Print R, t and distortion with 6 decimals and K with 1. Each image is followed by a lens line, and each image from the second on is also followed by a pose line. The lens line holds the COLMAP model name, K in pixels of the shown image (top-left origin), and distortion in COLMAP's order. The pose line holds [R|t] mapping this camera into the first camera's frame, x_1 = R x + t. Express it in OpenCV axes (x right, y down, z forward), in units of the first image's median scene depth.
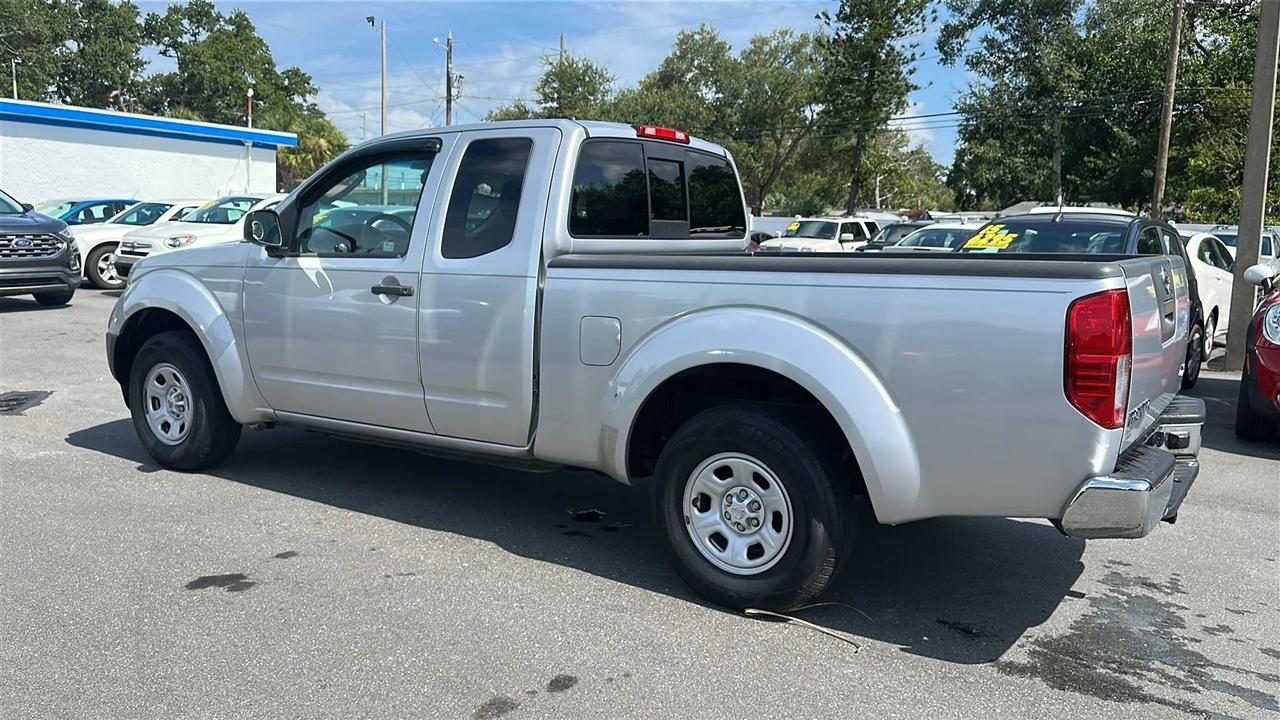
lens RADIAL K [[1001.5, 0, 640.0], [0, 1001.5, 360.0], [0, 0, 1]] dist [0.097628, -0.140300]
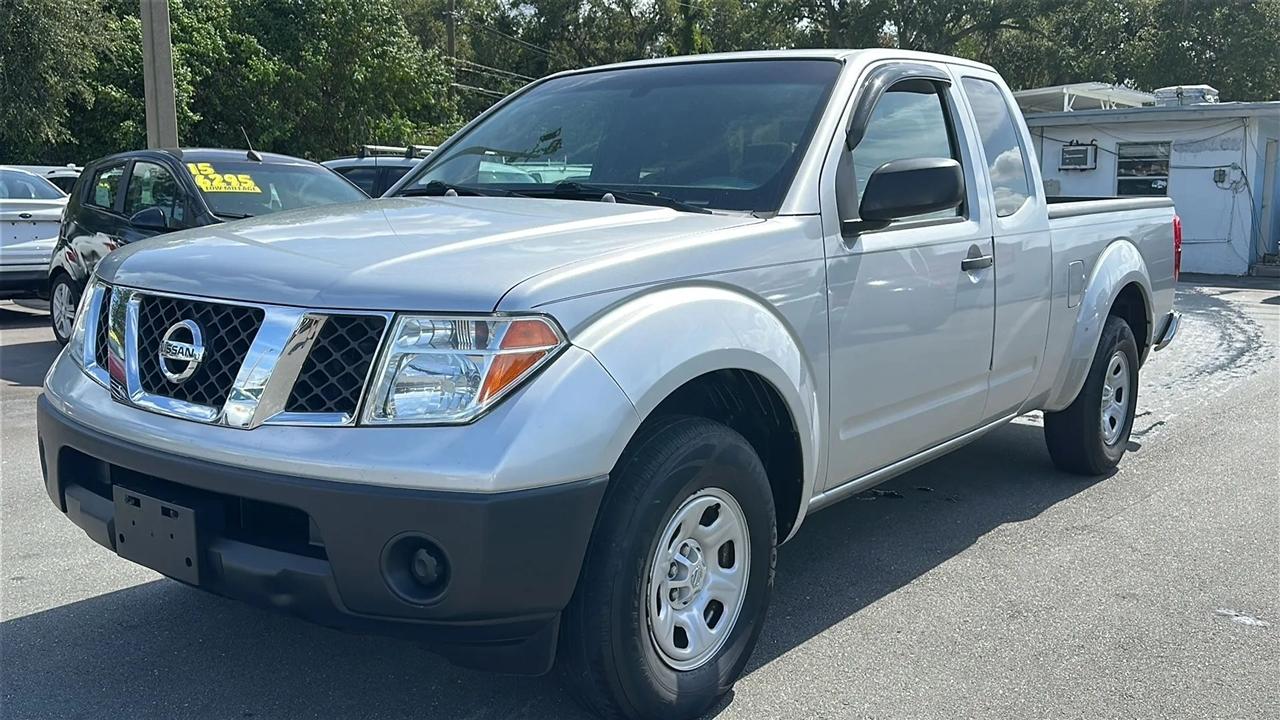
lens RADIAL K [[1145.9, 0, 640.0], [0, 1145.9, 360.0], [0, 0, 1]] dist [0.153891, -0.279929]
pose [[0.081757, -0.164375, 0.983004, -1.103447], [0.118158, 0.980948, 0.154204, -0.156309], [-0.989623, 0.103542, 0.099621, 1.110395]]
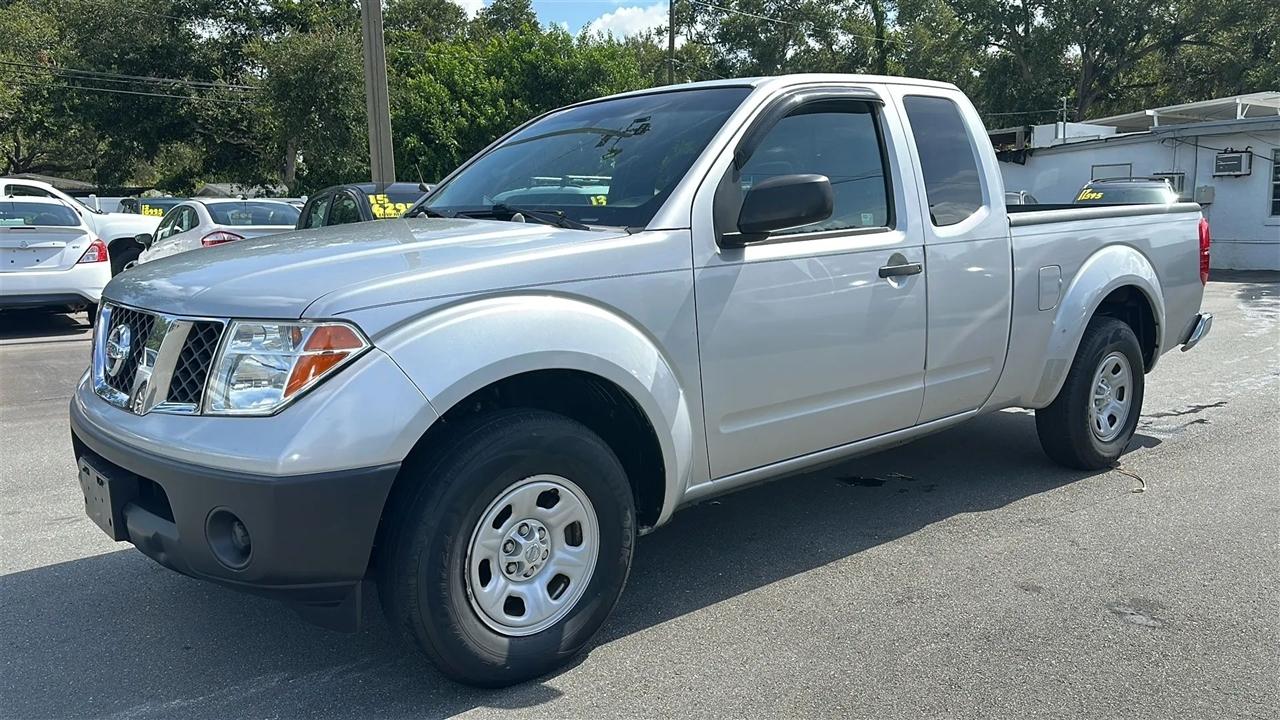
lens RADIAL K [[977.9, 0, 640.0], [0, 977.9, 360.0], [0, 0, 1]] dist [0.098141, -0.131457]
pose [[0.285471, -0.170555, 0.943089, -1.036168], [0.141125, 0.980791, 0.134656, -0.129527], [-0.947940, 0.094653, 0.304057, 0.907880]]
